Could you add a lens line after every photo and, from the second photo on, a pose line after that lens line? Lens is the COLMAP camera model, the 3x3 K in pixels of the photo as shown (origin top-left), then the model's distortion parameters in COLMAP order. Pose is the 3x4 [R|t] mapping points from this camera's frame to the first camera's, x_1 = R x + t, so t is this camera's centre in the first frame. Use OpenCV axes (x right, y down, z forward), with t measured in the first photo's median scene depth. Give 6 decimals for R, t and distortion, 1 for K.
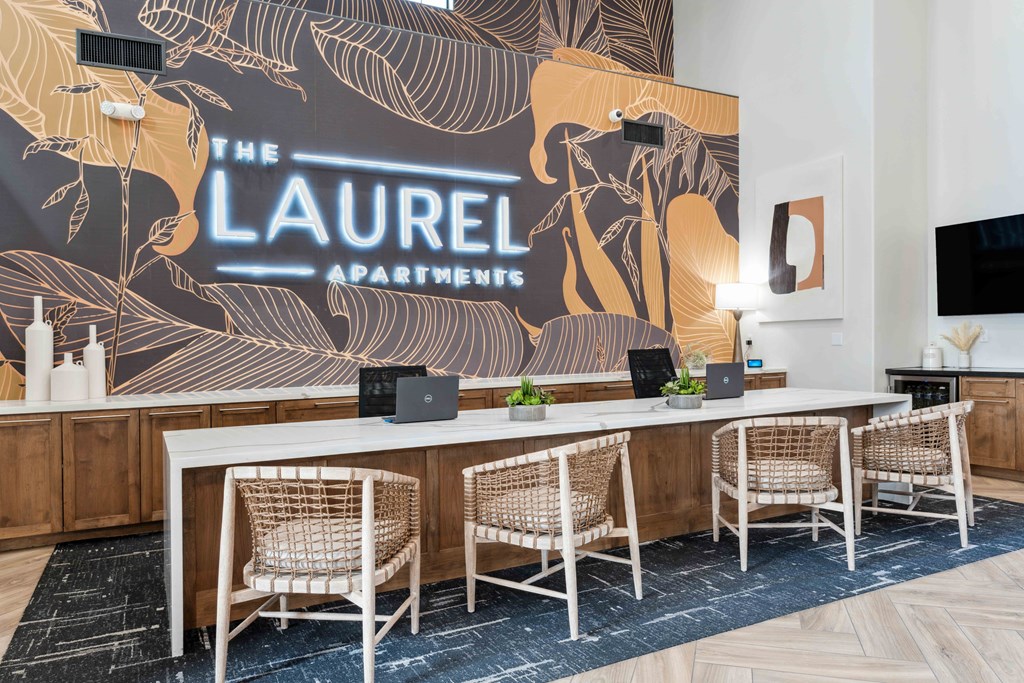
lens RADIAL K [[706.5, 0, 512.0], [0, 706.5, 341.5], [0, 0, 1]] dist [-0.002780, -0.000385]
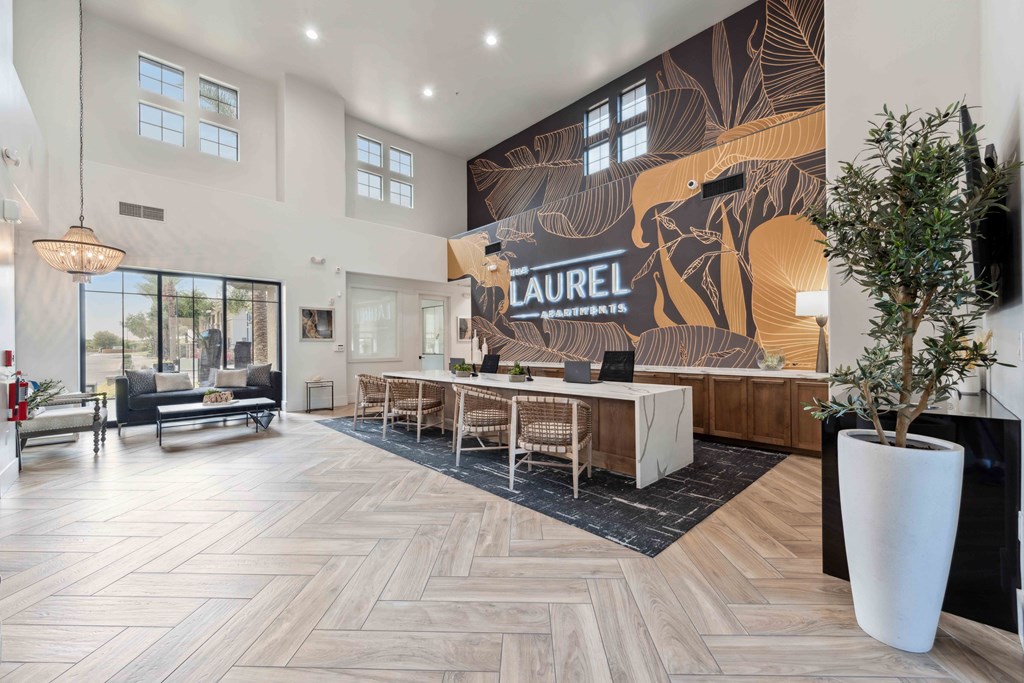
lens RADIAL K [[398.9, 0, 512.0], [0, 398.9, 341.5], [0, 0, 1]] dist [-0.000581, 0.000131]
pose [[0.270407, 0.007526, -0.962717, 0.897665], [0.003622, 0.999954, 0.008835, -0.017237], [0.962739, -0.005876, 0.270367, 0.480304]]
